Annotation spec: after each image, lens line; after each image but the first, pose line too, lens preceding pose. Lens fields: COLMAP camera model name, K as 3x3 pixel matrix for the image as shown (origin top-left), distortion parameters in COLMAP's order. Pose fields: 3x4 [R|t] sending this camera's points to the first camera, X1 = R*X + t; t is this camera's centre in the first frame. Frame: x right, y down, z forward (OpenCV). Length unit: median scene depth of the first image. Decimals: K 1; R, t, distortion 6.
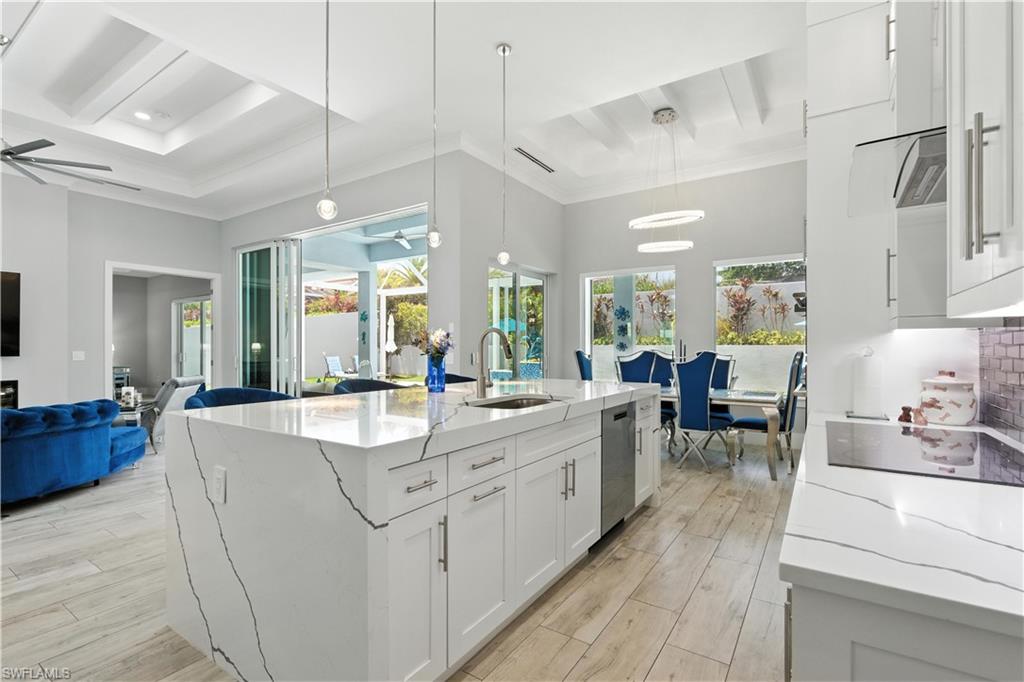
lens RADIAL K [[471.6, 0, 511.7], [0, 471.6, 344.3], [0, 0, 1]] dist [-0.003908, 0.001340]
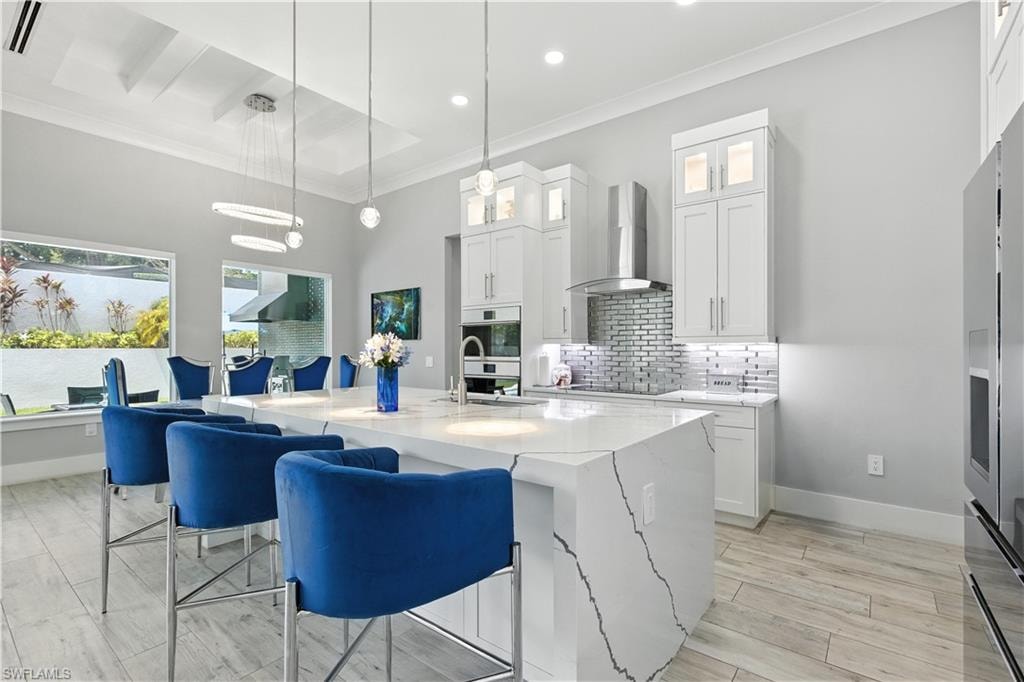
lens RADIAL K [[471.6, 0, 518.3], [0, 471.6, 346.0], [0, 0, 1]] dist [-0.003908, 0.001340]
pose [[0.069508, 0.003244, 0.997576, -0.620338], [-0.002358, 0.999992, -0.003087, -0.006143], [-0.997579, -0.002138, 0.069515, 0.469236]]
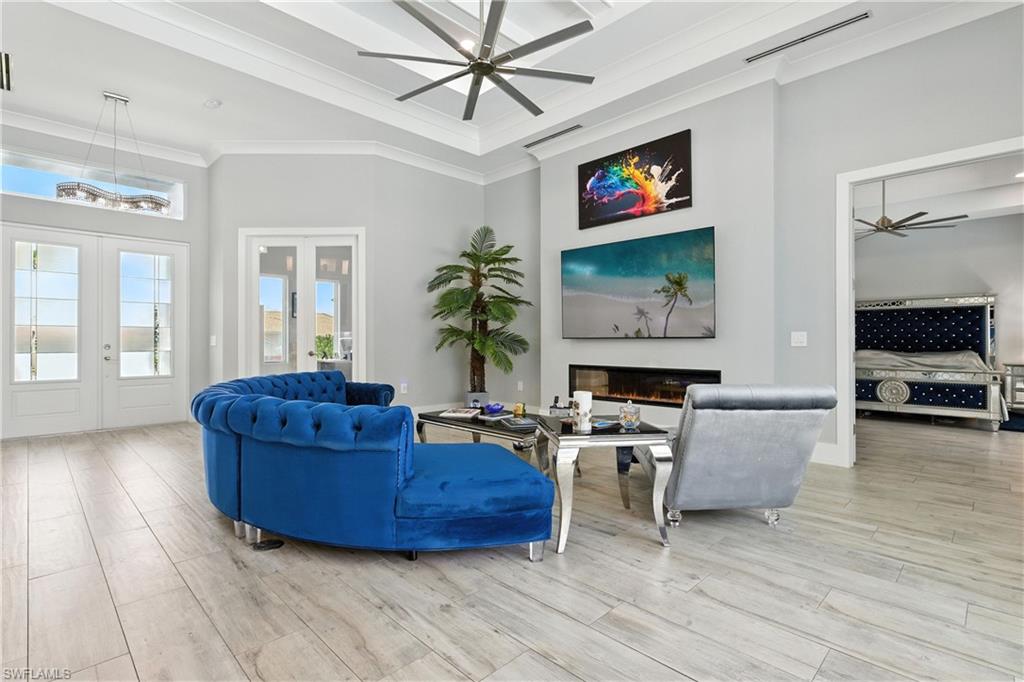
lens RADIAL K [[487.5, 0, 516.0], [0, 487.5, 336.8], [0, 0, 1]] dist [-0.003900, 0.001036]
pose [[-0.197008, -0.011530, -0.980334, -0.321902], [0.005125, 0.999905, -0.012790, 0.040423], [0.980388, -0.007544, -0.196930, 1.121666]]
